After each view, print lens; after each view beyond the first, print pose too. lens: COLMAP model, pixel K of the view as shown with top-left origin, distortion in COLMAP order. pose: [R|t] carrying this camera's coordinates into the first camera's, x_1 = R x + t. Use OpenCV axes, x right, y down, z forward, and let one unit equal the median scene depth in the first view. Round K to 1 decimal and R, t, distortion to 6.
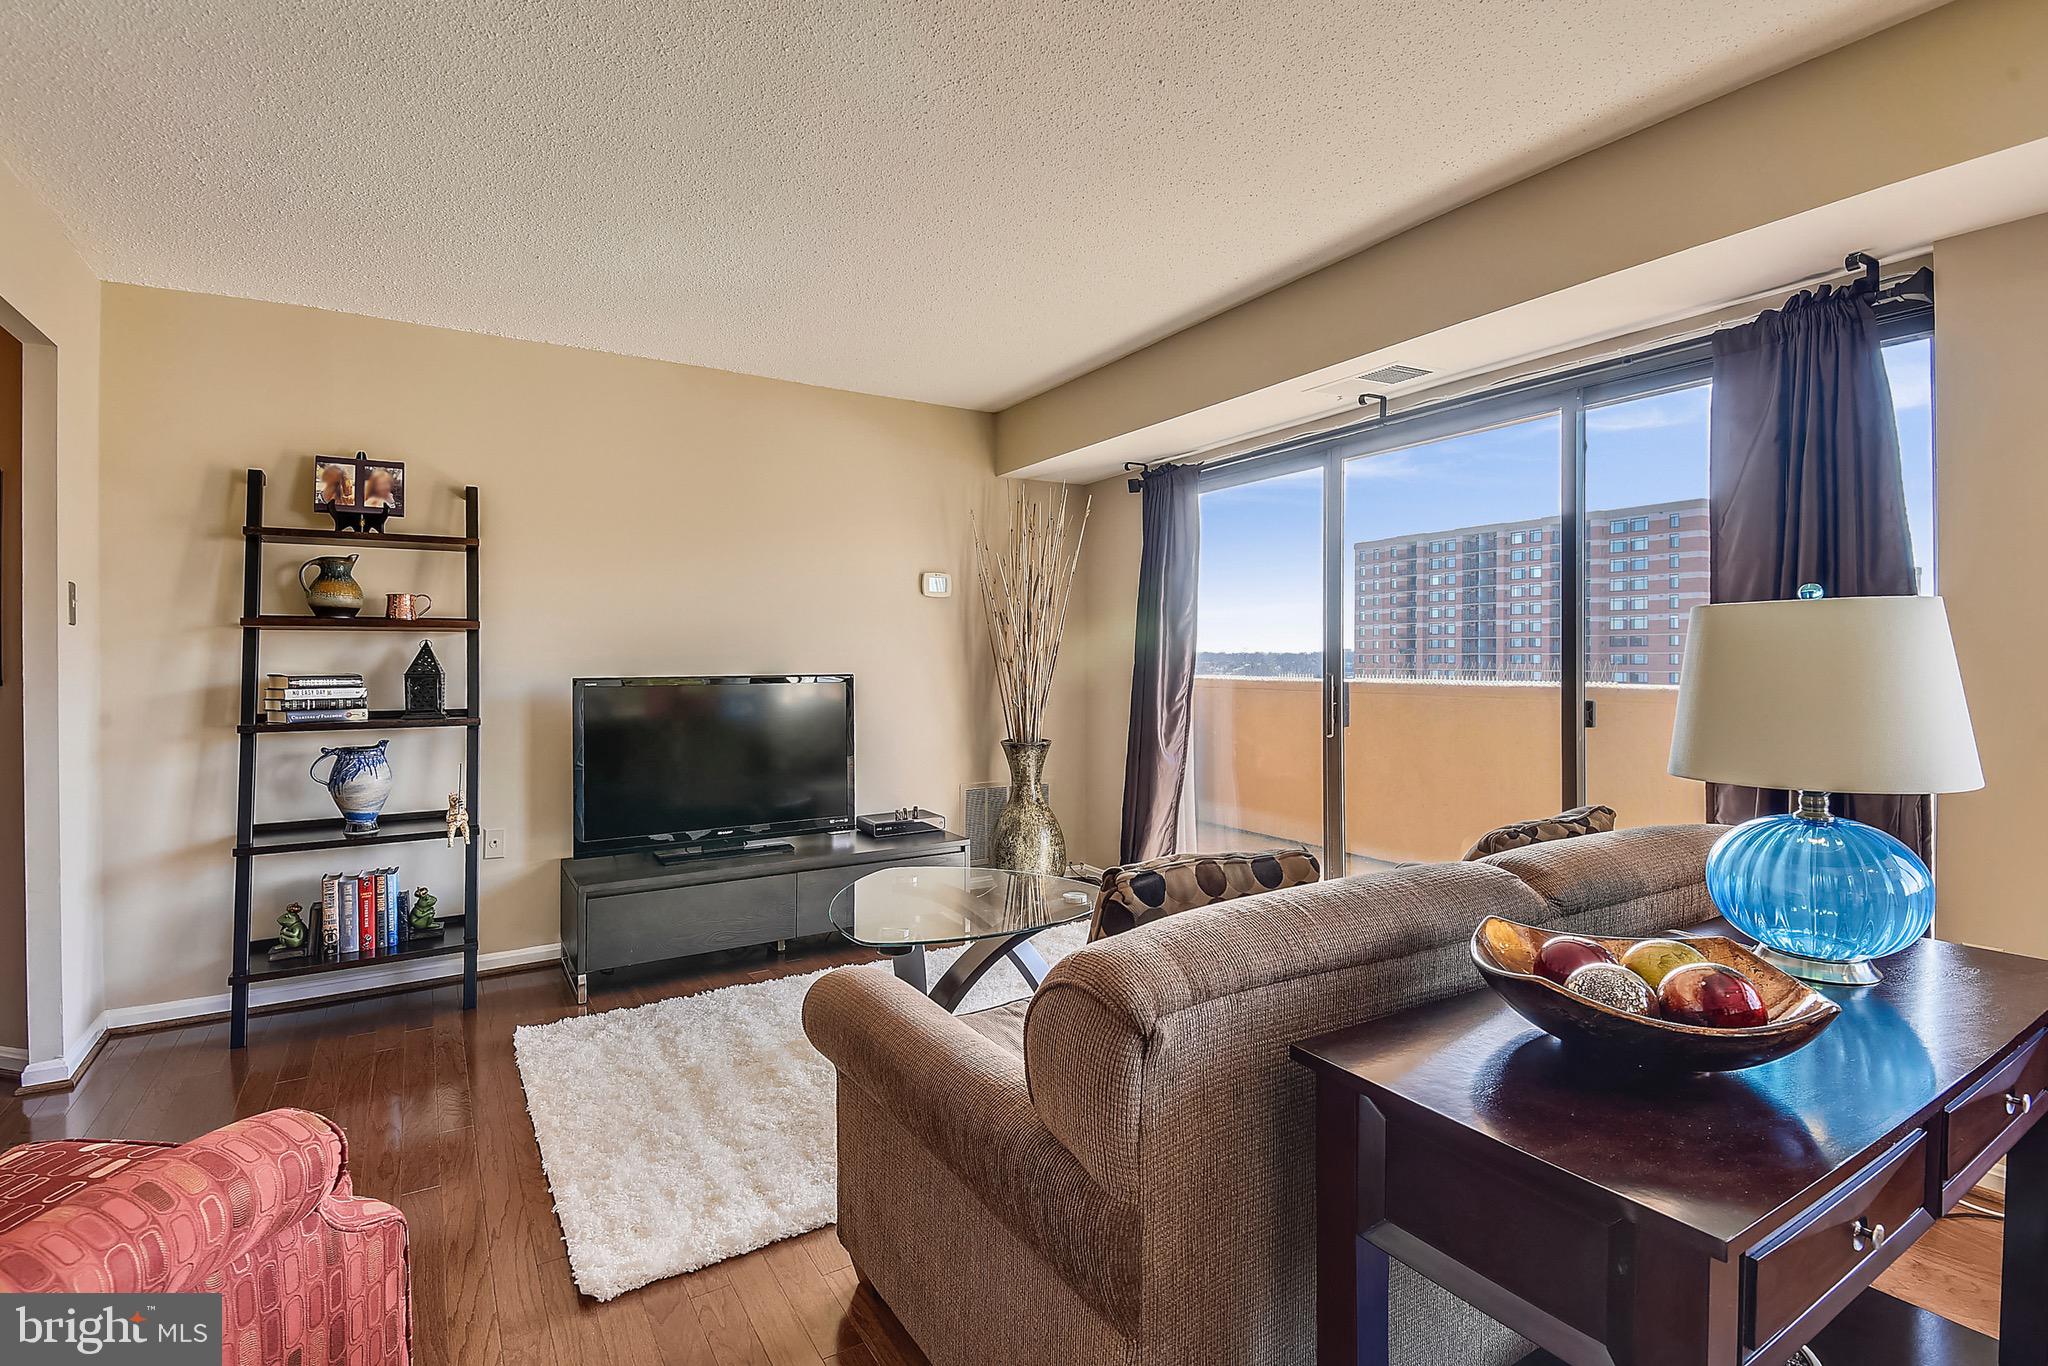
lens RADIAL K [[951.3, 0, 1022.5], [0, 951.3, 669.8], [0, 0, 1]] dist [0.041595, -0.033953]
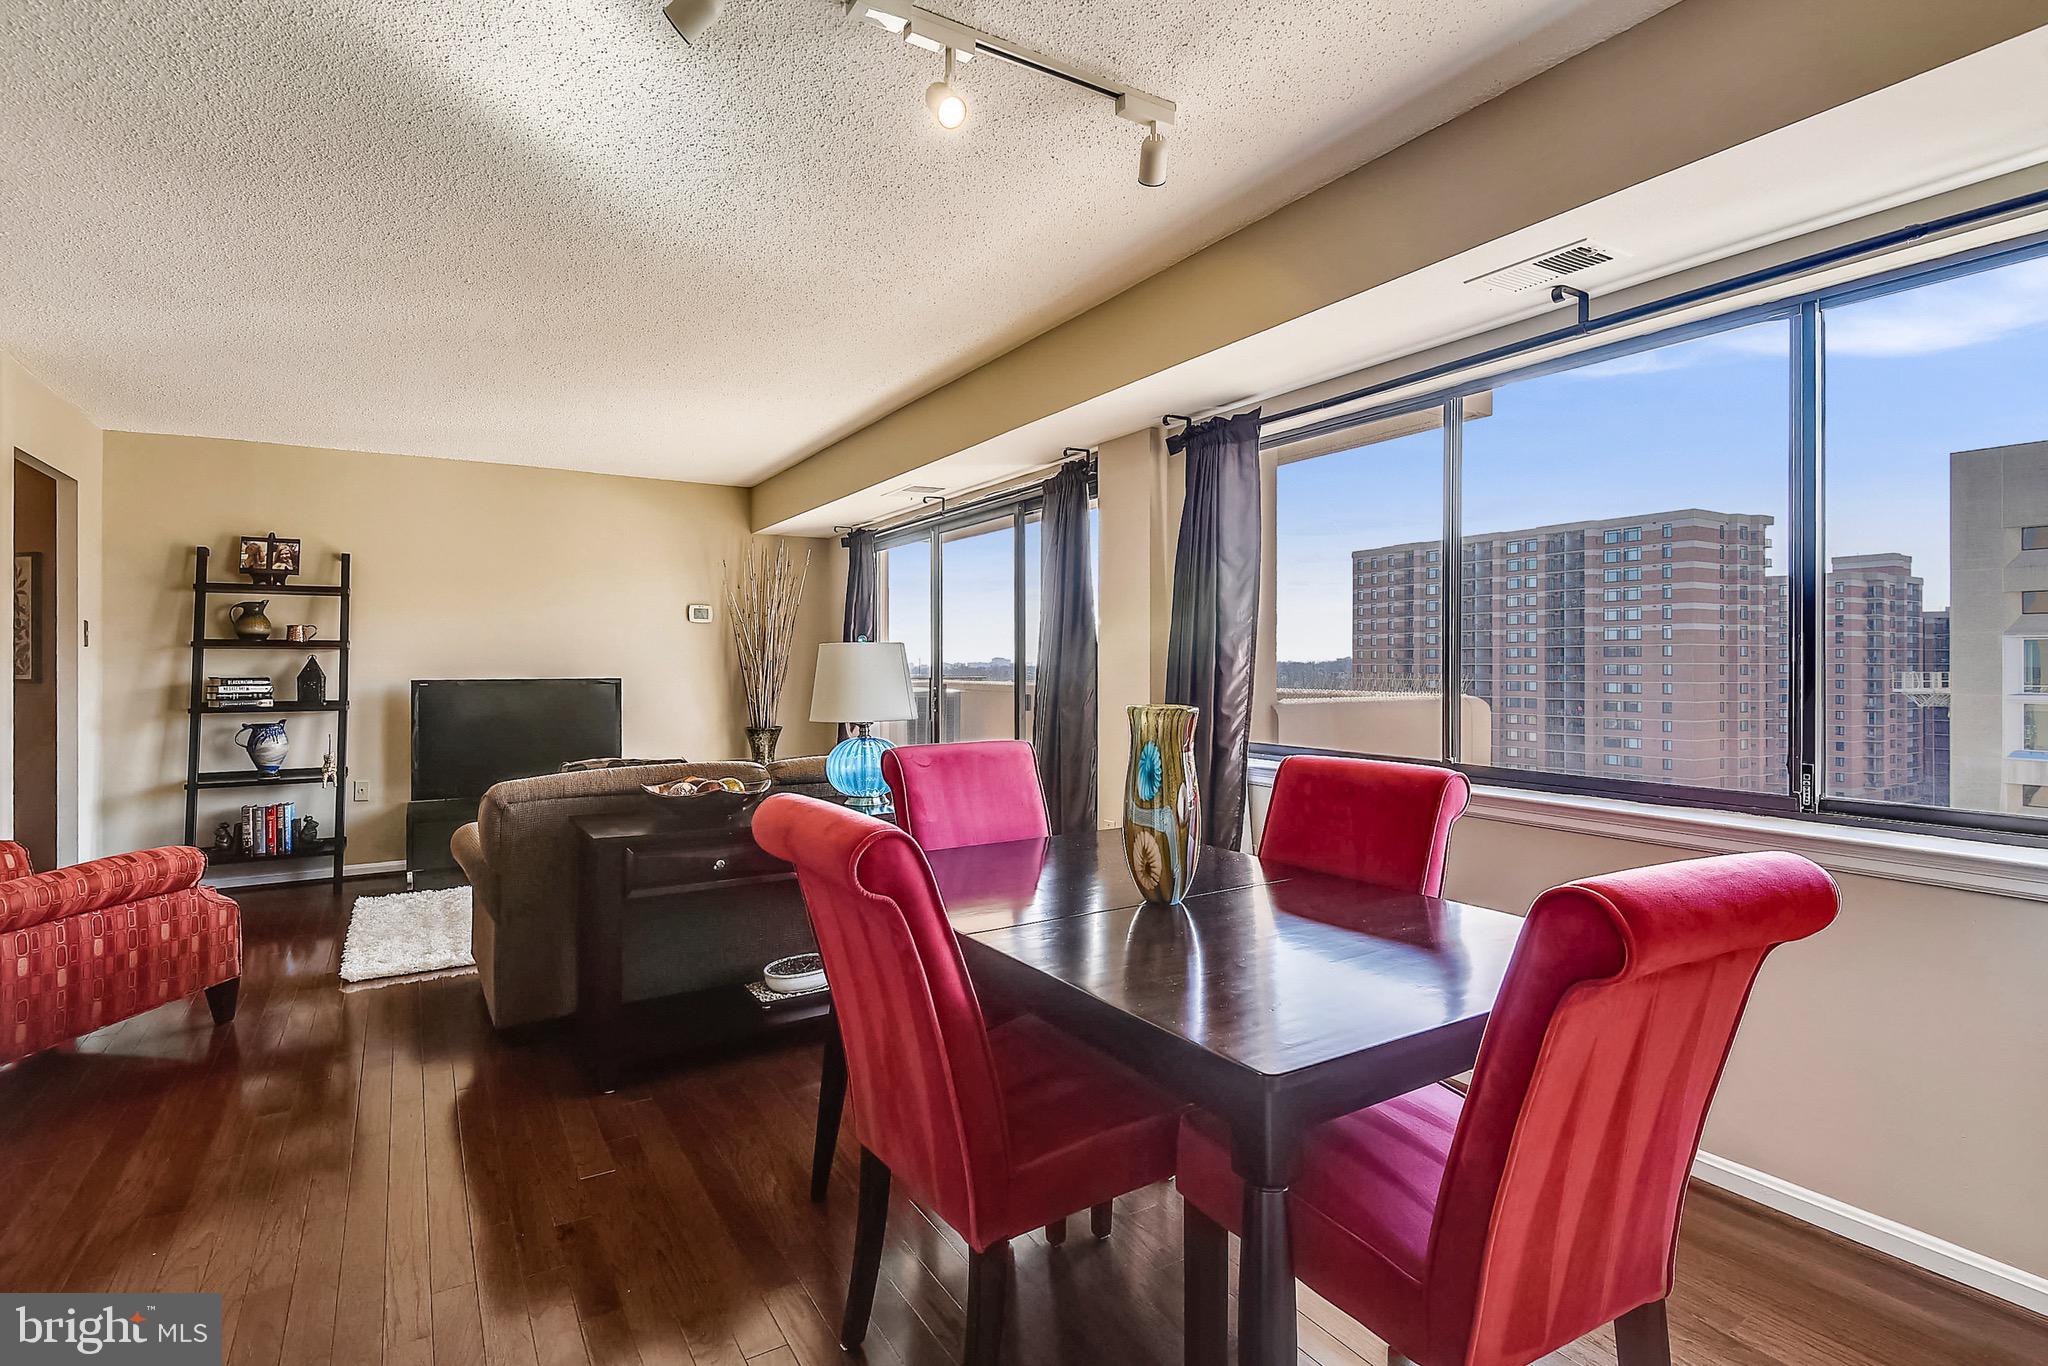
lens RADIAL K [[973.7, 0, 1024.3], [0, 973.7, 674.1], [0, 0, 1]] dist [-0.004429, -0.000465]
pose [[0.999987, 0.001837, 0.004661, 0.513529], [-0.001813, 0.999985, -0.005200, 0.005403], [-0.004670, 0.005192, 0.999976, -0.560659]]
